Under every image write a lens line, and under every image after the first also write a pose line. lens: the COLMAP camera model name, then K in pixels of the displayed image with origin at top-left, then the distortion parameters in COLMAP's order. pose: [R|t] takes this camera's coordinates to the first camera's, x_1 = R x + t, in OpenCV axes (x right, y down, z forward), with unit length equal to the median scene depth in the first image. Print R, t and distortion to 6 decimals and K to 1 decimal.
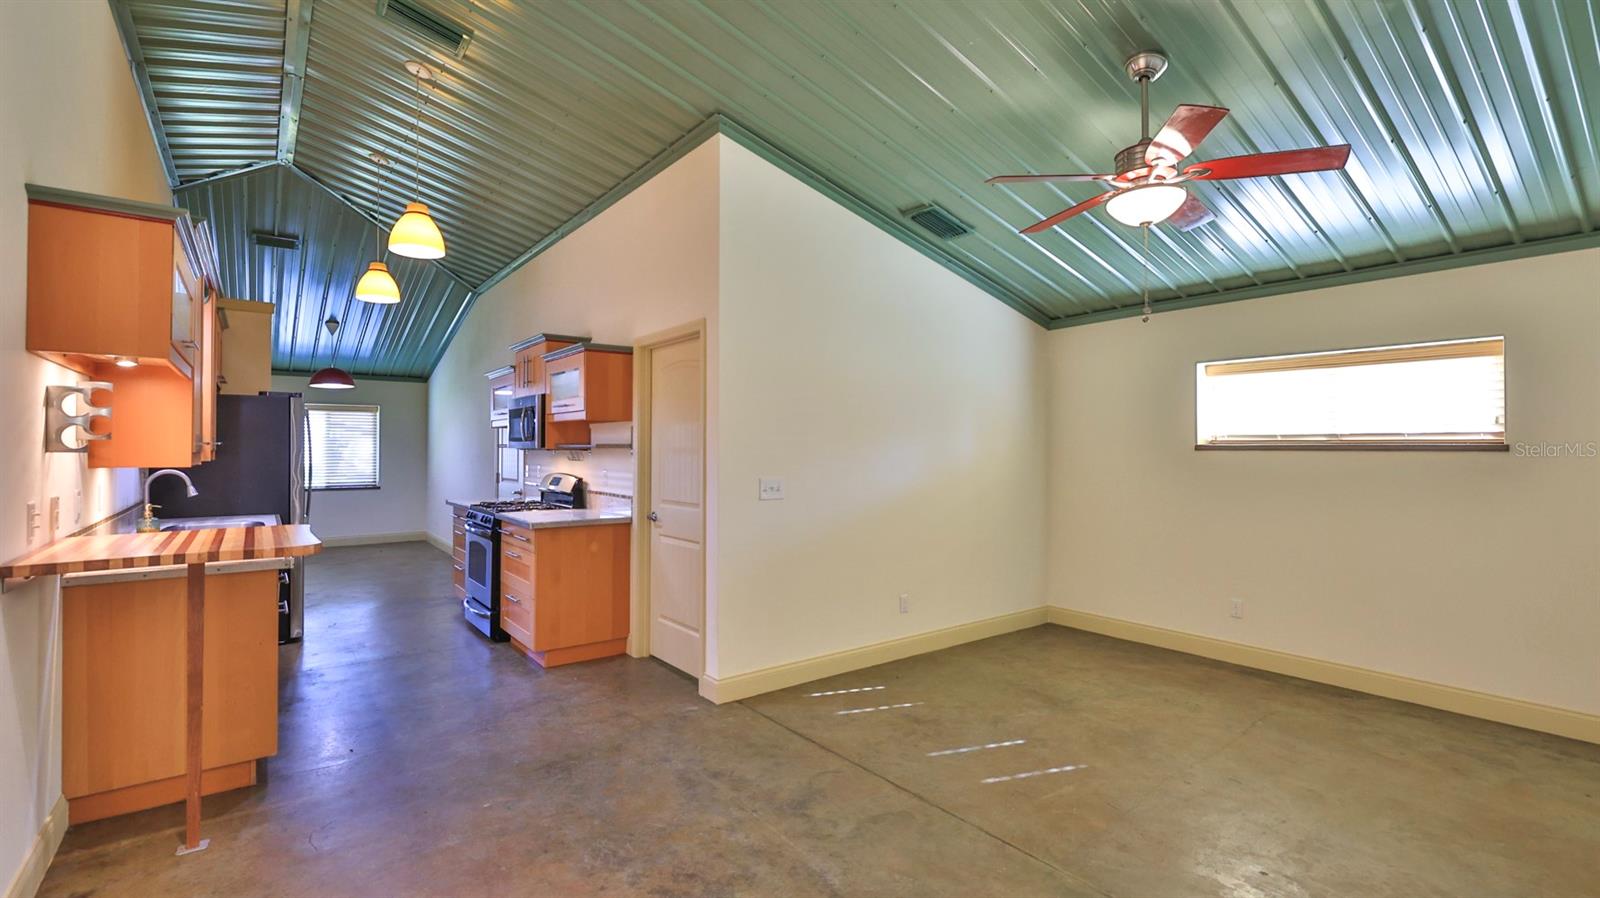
lens RADIAL K [[737.7, 0, 800.0], [0, 737.7, 449.0], [0, 0, 1]] dist [-0.001882, -0.000141]
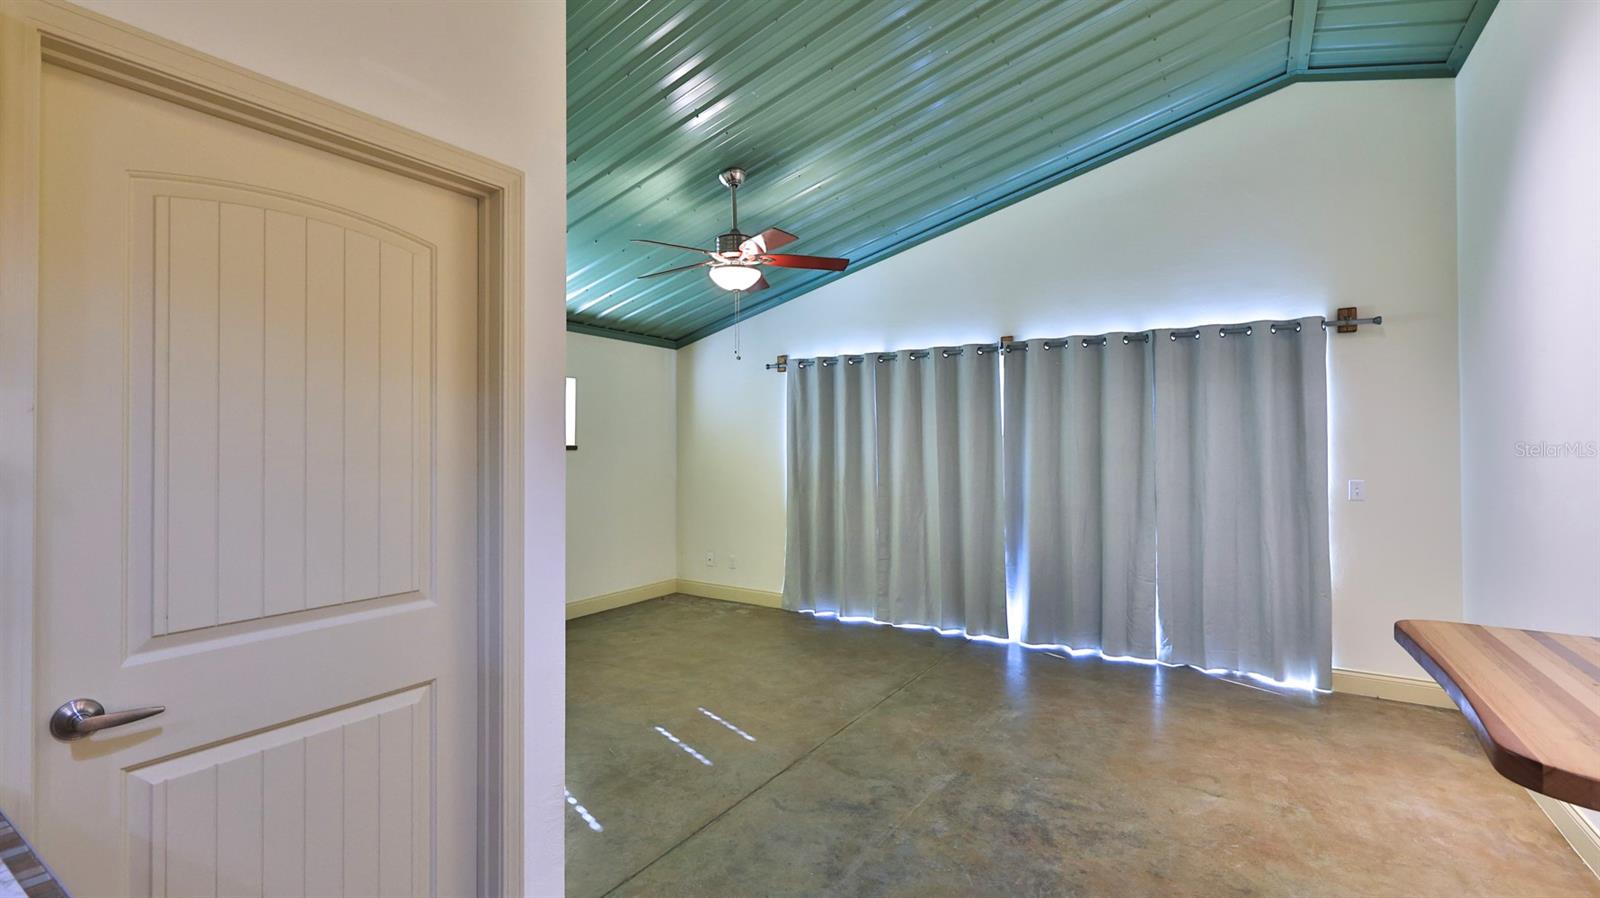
lens RADIAL K [[703.5, 0, 795.6], [0, 703.5, 440.7], [0, 0, 1]] dist [-0.001641, -0.000325]
pose [[-0.350334, 0.004896, 0.936612, -0.736579], [0.002149, 0.999988, -0.004423, -0.011828], [-0.936622, 0.000464, -0.350340, 1.197438]]
